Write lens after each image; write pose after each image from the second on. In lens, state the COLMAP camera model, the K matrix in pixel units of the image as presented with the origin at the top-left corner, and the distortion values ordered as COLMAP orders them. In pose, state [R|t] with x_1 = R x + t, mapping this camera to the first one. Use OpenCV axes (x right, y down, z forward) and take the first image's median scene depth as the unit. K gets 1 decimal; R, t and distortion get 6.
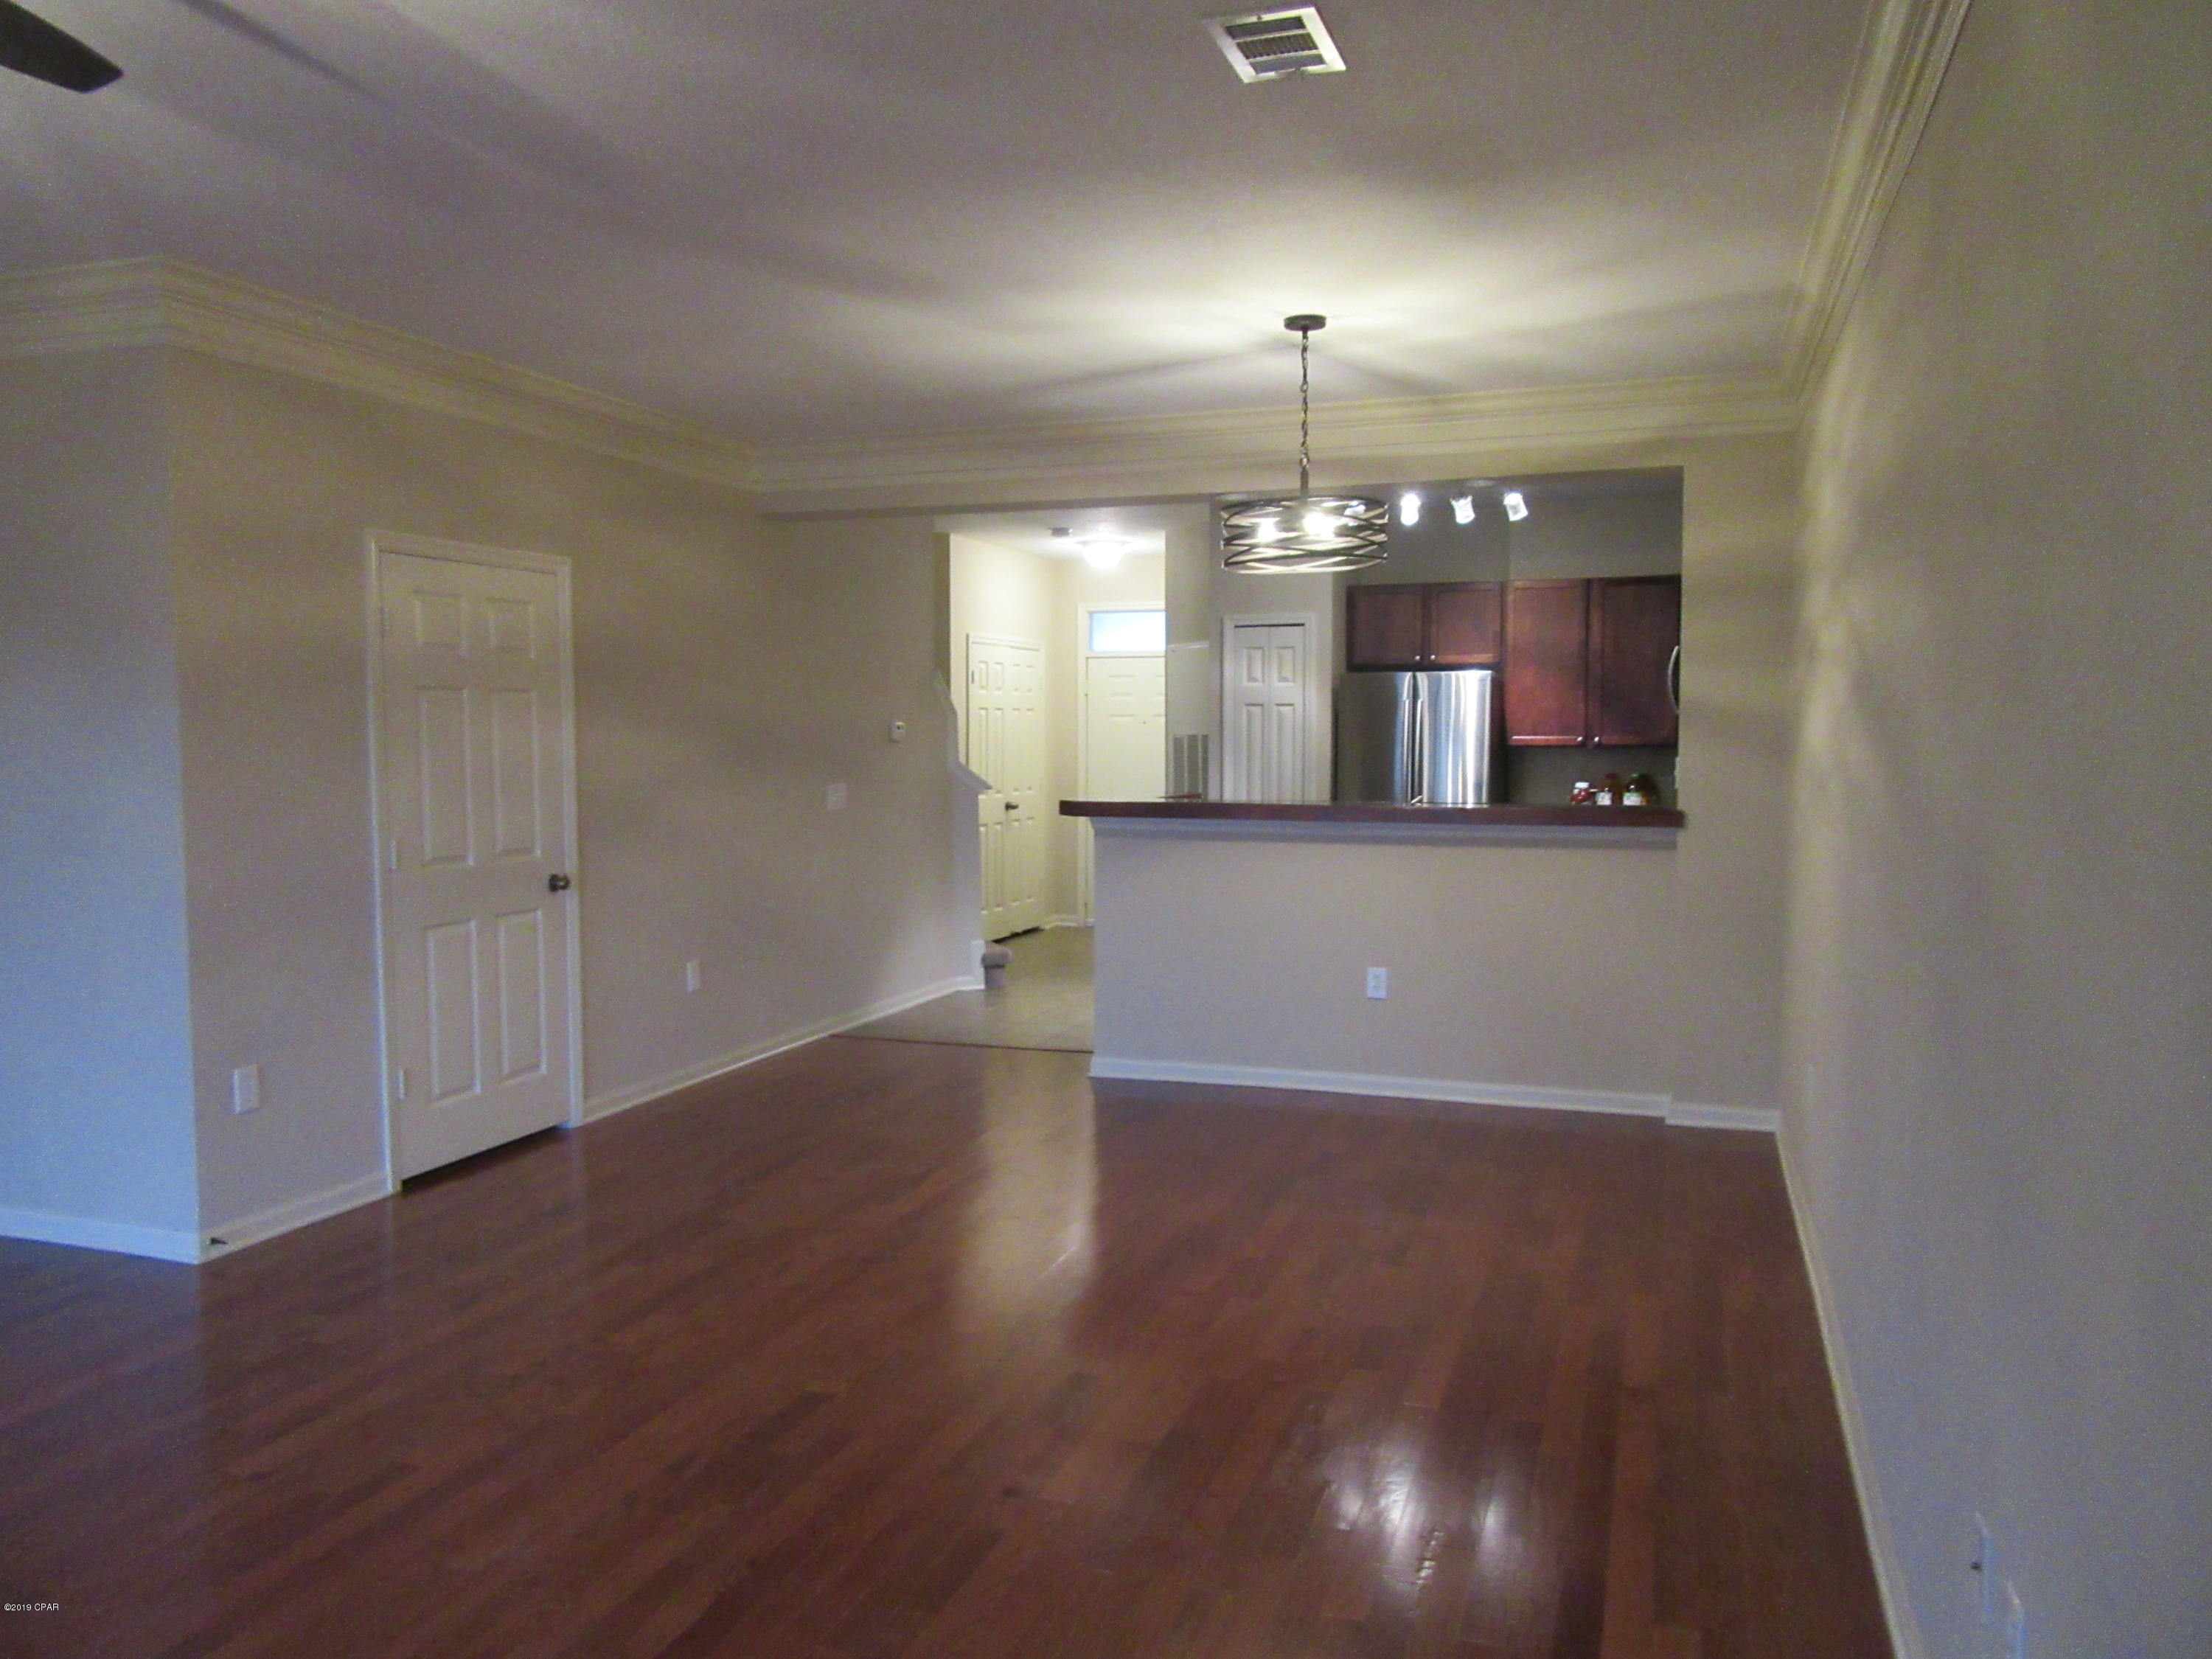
lens RADIAL K [[1714.9, 0, 1119.3], [0, 1714.9, 836.2], [0, 0, 1]] dist [0.050891, -0.000630]
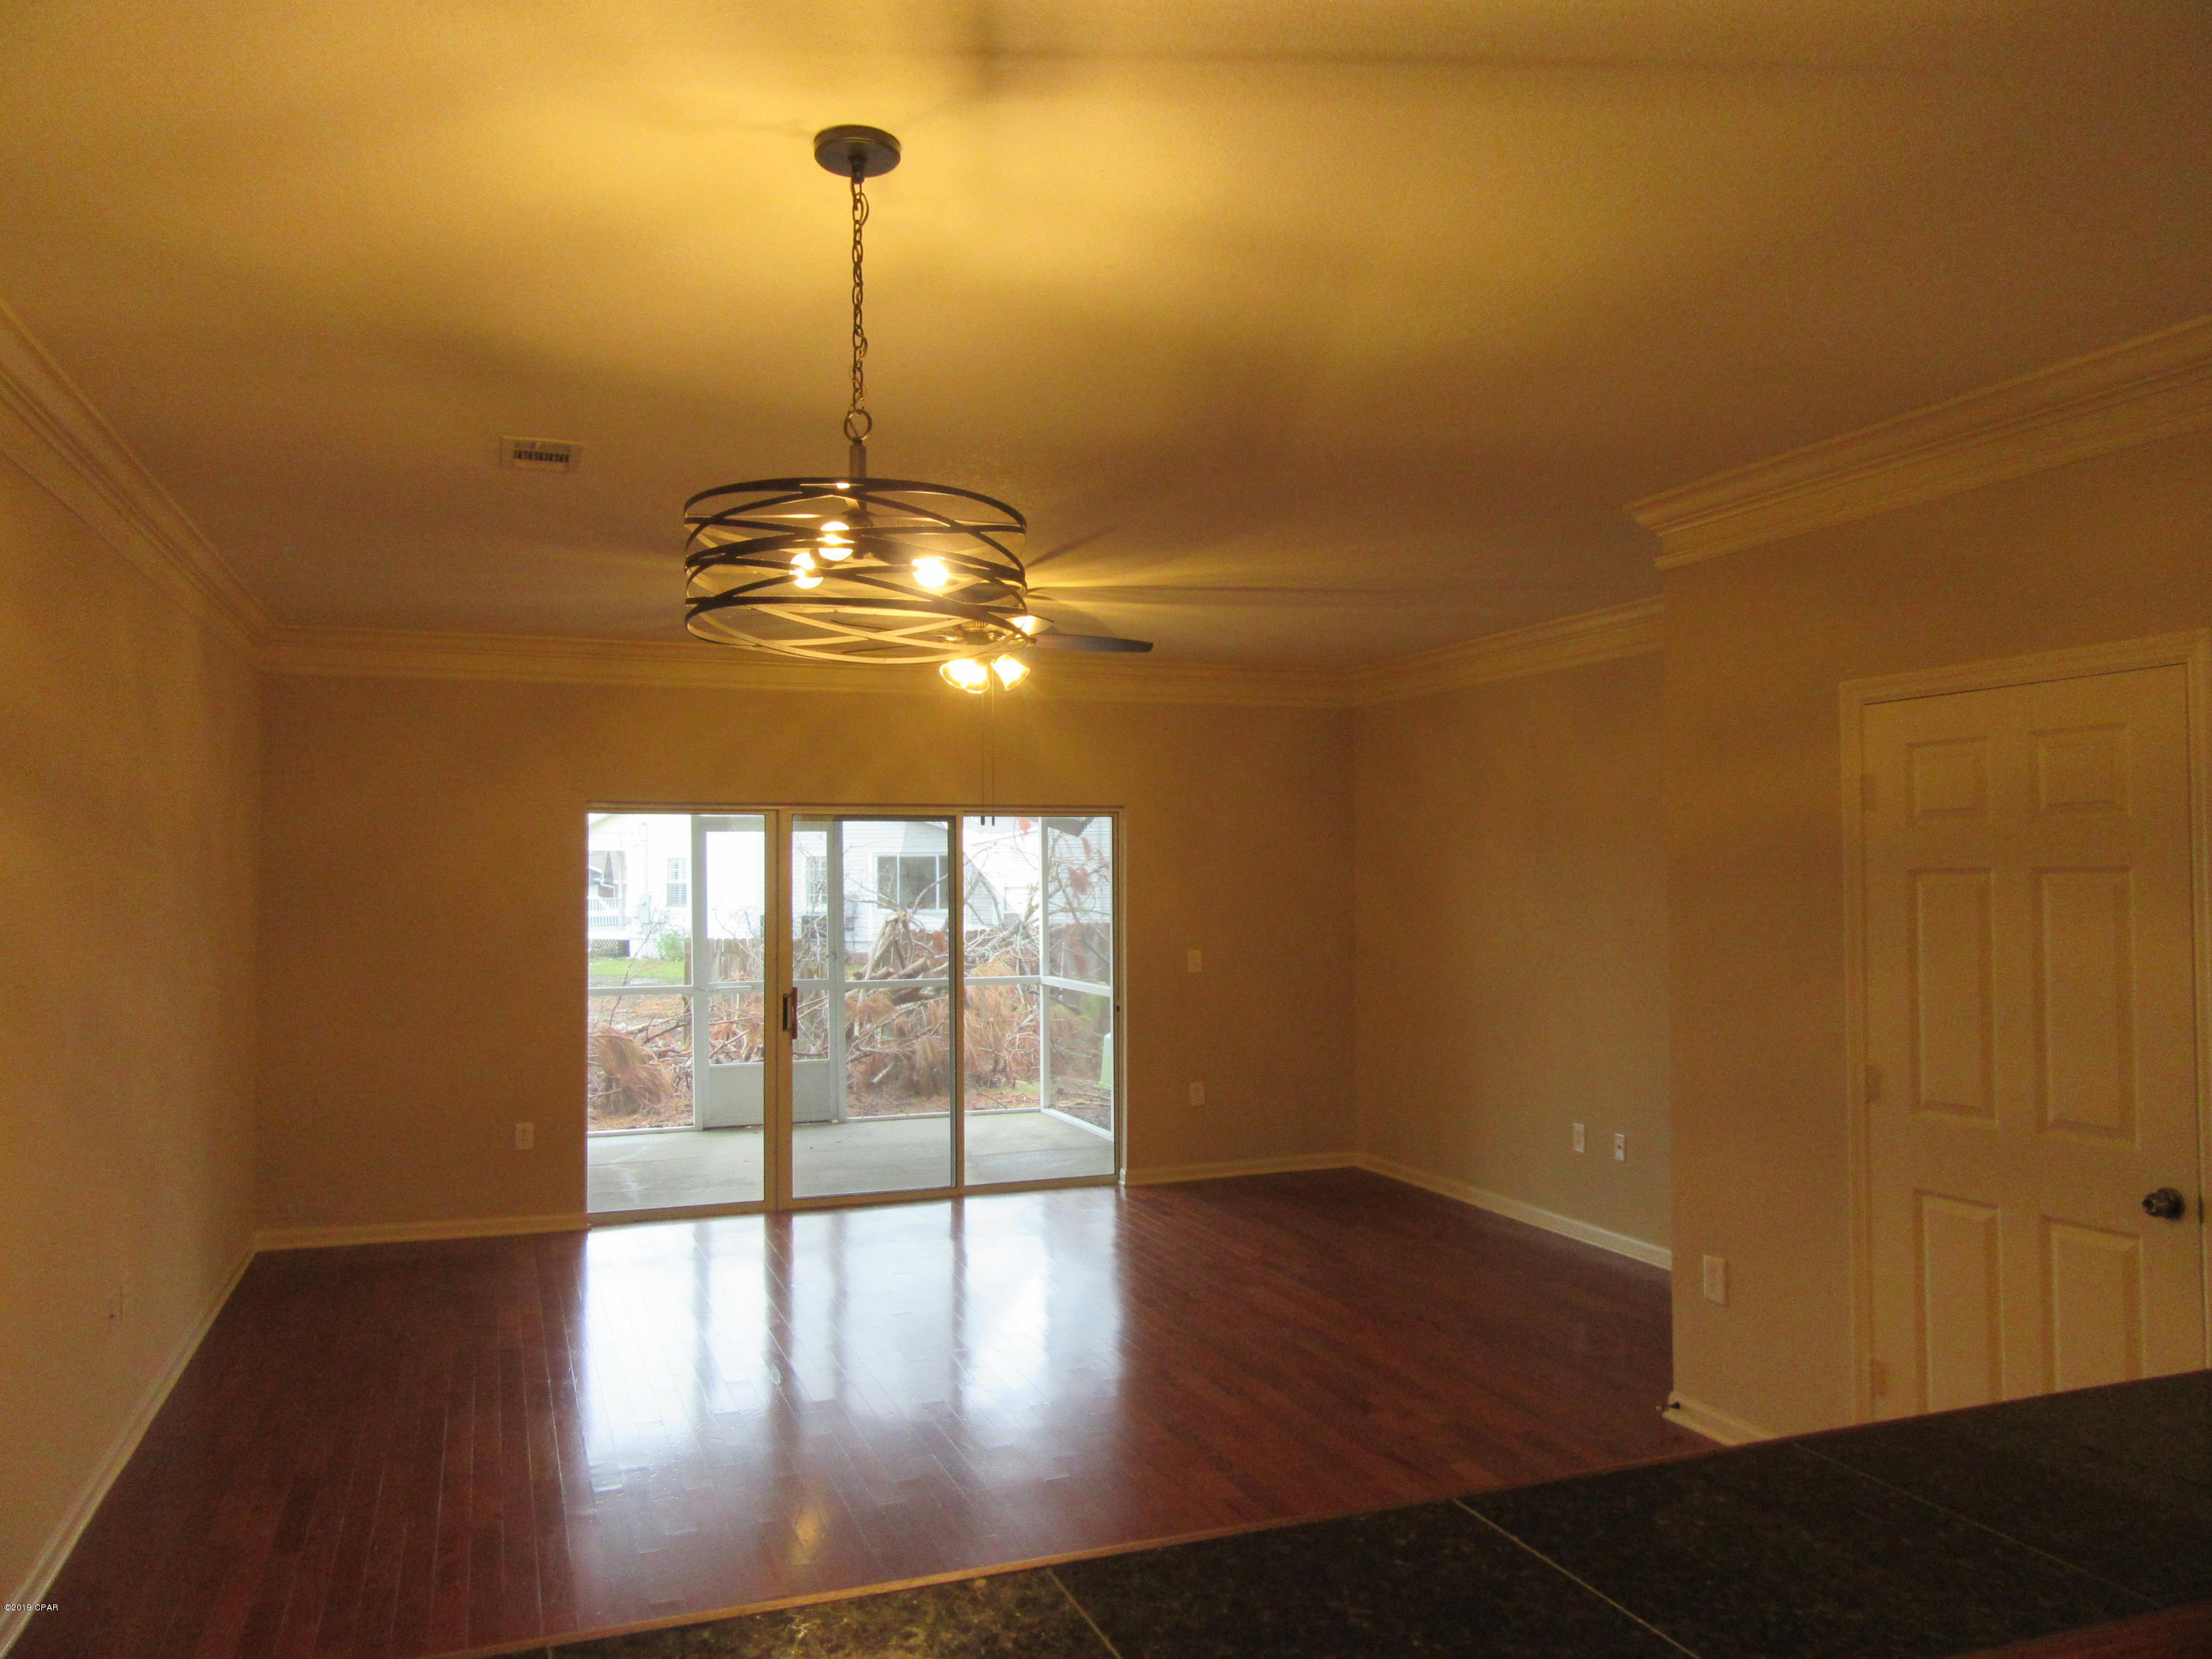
lens RADIAL K [[1714.9, 0, 1119.3], [0, 1714.9, 836.2], [0, 0, 1]] dist [0.050891, -0.000630]
pose [[-0.774792, -0.006998, -0.632177, 0.346938], [-0.034800, 0.998895, 0.031592, -0.115308], [0.631257, 0.046477, -0.774180, 1.390425]]
